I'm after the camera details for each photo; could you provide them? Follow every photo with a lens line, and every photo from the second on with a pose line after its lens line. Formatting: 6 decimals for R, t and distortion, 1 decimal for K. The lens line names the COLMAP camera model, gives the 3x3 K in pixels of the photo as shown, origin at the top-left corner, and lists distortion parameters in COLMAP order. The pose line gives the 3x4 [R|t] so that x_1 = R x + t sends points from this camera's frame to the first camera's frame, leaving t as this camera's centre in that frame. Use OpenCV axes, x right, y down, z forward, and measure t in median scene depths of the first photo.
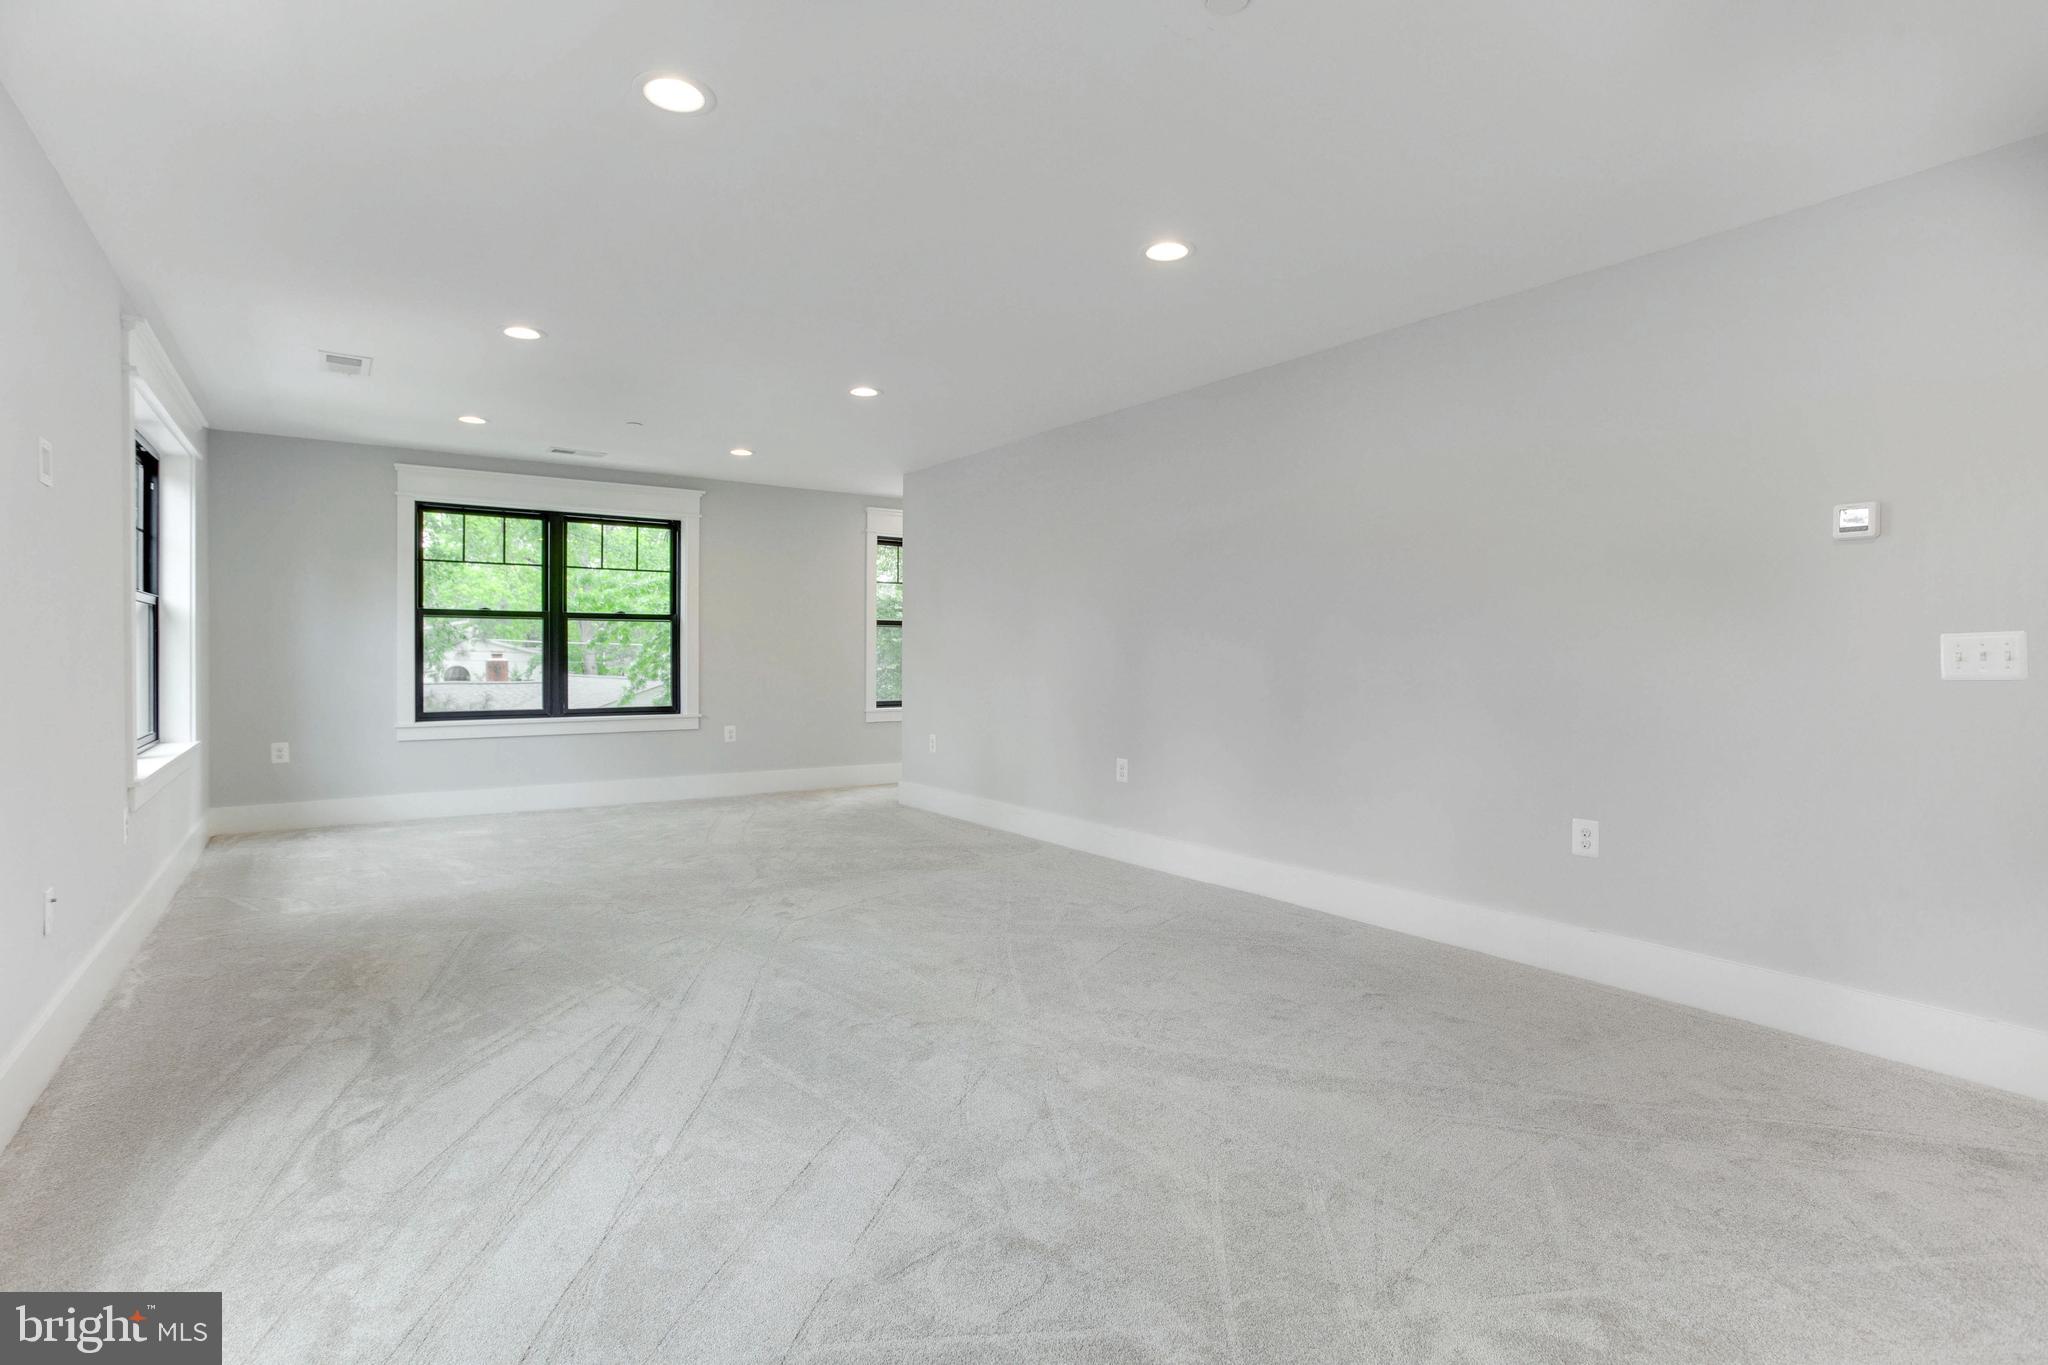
lens RADIAL K [[1001.2, 0, 1022.8], [0, 1001.2, 656.7], [0, 0, 1]] dist [-0.001891, -0.000302]
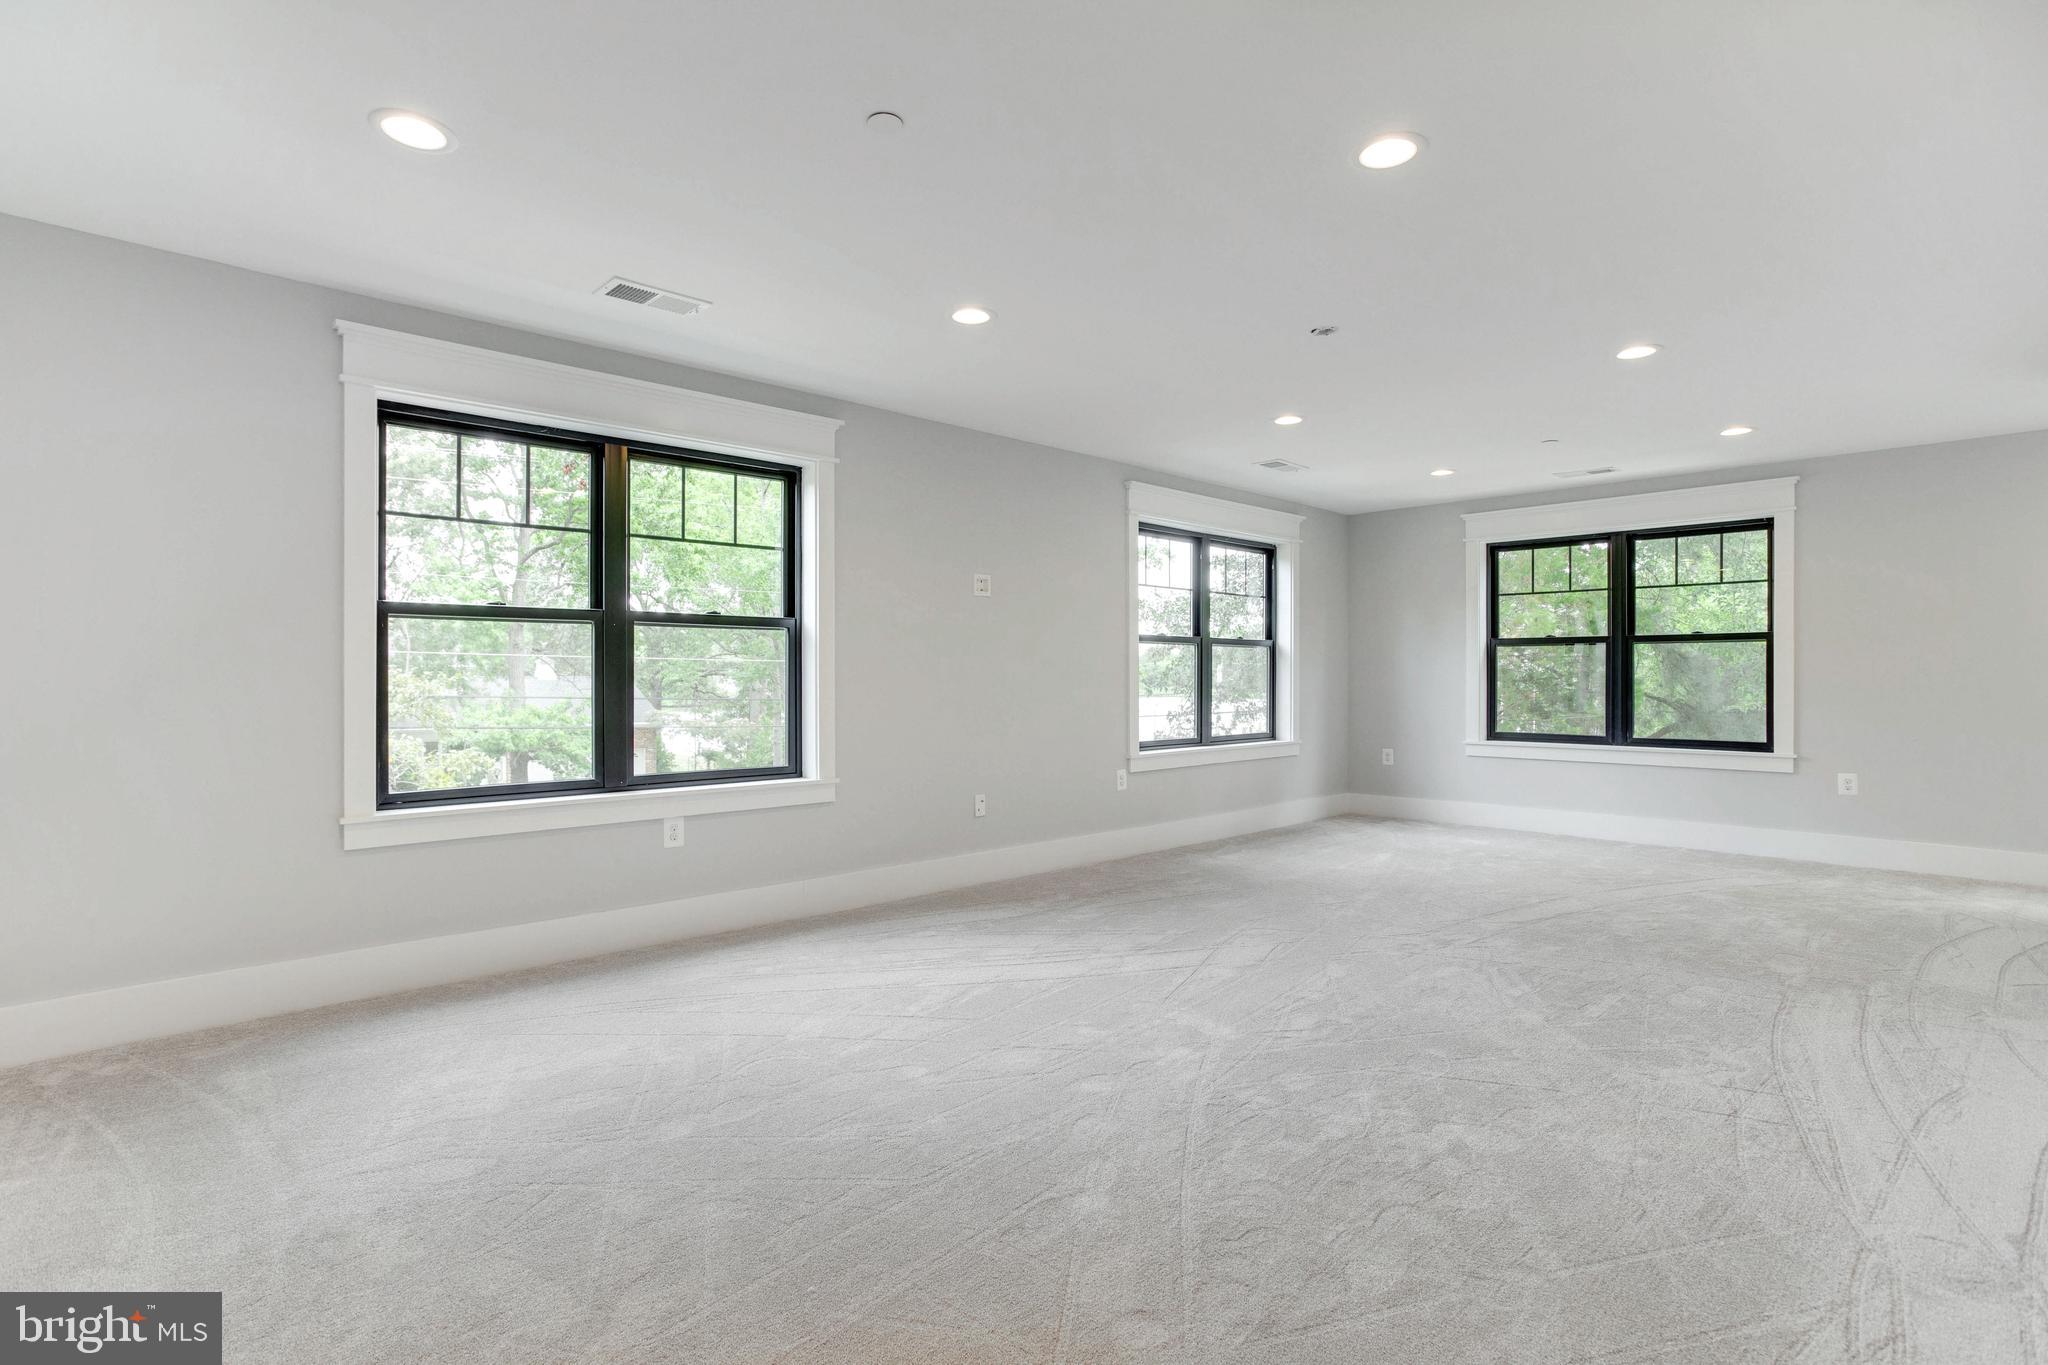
lens RADIAL K [[1028.2, 0, 1024.0], [0, 1028.2, 682.5], [0, 0, 1]] dist [-0.000114, 0.000191]
pose [[0.164335, 0.003662, -0.986398, 0.440619], [-0.001297, 0.999993, 0.003496, -0.002975], [0.986404, 0.000705, 0.164339, 0.293159]]
